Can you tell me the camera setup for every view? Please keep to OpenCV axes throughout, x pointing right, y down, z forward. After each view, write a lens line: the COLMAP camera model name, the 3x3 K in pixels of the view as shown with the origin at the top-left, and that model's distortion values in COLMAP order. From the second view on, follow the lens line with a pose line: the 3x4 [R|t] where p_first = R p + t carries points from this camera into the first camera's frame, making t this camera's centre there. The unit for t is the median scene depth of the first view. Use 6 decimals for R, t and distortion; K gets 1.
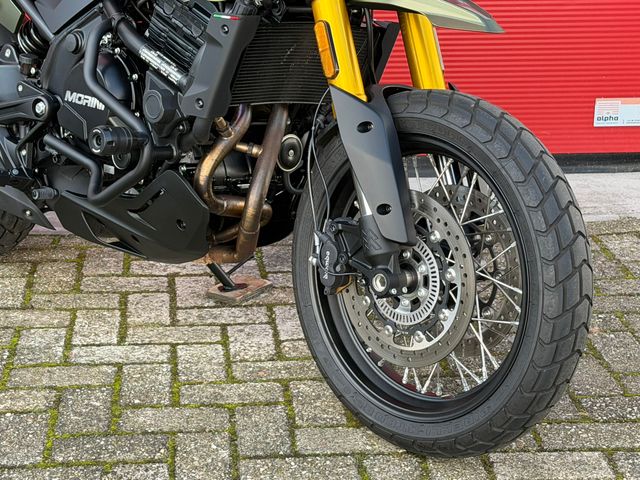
lens RADIAL K [[1426.1, 0, 309.1], [0, 1426.1, 261.1], [0, 0, 1]] dist [0.137837, 0.000000]
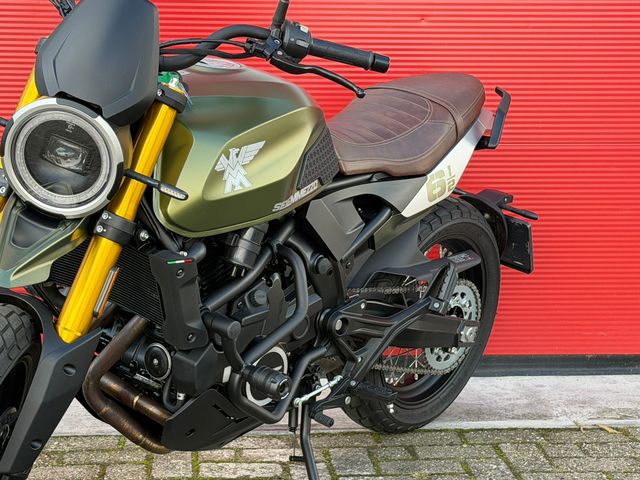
lens RADIAL K [[1426.1, 0, 312.9], [0, 1426.1, 260.3], [0, 0, 1]] dist [0.137837, 0.000000]
pose [[0.999973, 0.006454, 0.003508, -0.064198], [-0.005954, 0.991834, -0.127394, -0.017505], [-0.004301, 0.127370, 0.991846, -0.006027]]
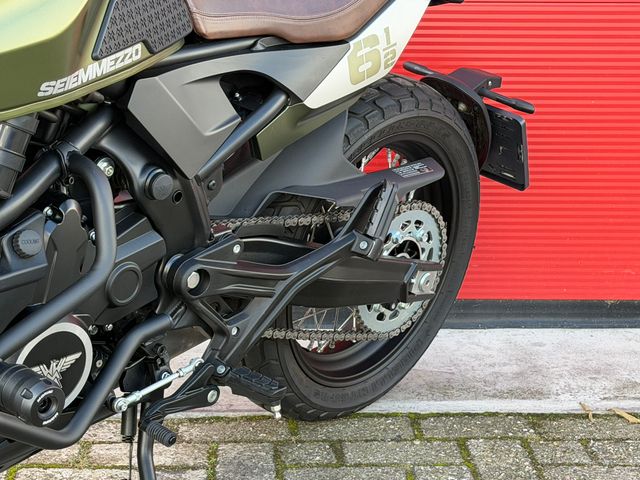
lens RADIAL K [[1426.1, 0, 315.3], [0, 1426.1, 262.0], [0, 0, 1]] dist [0.137837, 0.000000]
pose [[0.999414, 0.020586, -0.027364, 0.039810], [-0.021843, 0.998682, -0.046441, -0.087893], [0.026371, 0.047011, 0.998546, 0.412004]]
